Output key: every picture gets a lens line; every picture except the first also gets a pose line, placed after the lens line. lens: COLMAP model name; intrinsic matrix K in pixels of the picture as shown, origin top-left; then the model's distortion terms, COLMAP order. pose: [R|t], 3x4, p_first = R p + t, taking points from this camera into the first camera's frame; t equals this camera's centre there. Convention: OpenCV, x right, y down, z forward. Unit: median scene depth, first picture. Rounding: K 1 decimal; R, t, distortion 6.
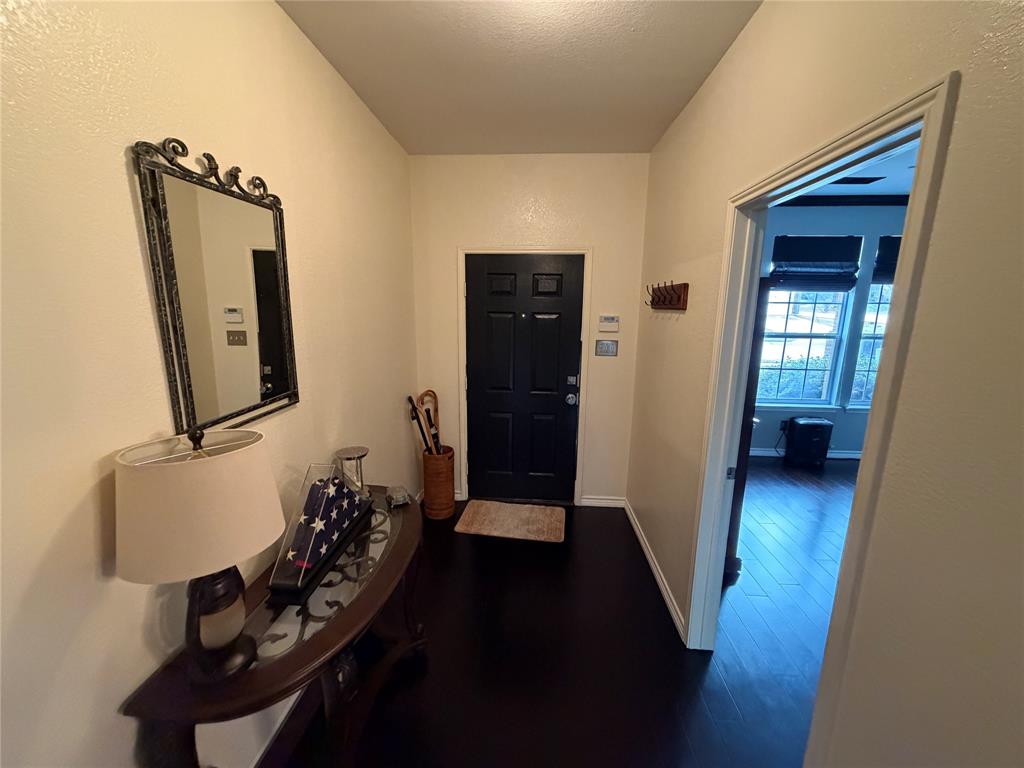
lens RADIAL K [[408.2, 0, 511.9], [0, 408.2, 382.1], [0, 0, 1]] dist [0.001604, -0.000496]
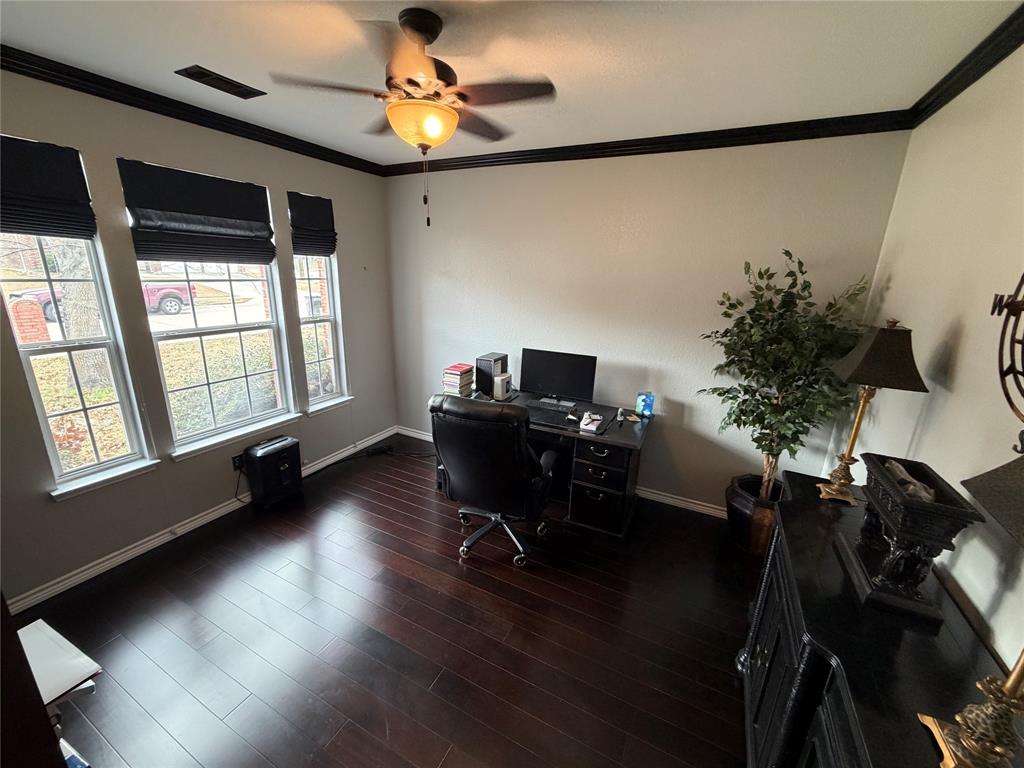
lens RADIAL K [[408.2, 0, 509.6], [0, 408.2, 385.2], [0, 0, 1]] dist [0.001604, -0.000496]
pose [[0.404223, -0.250365, 0.879728, 0.292725], [0.150417, 0.966909, 0.206061, -0.095942], [-0.902208, 0.049032, 0.428506, 0.301790]]
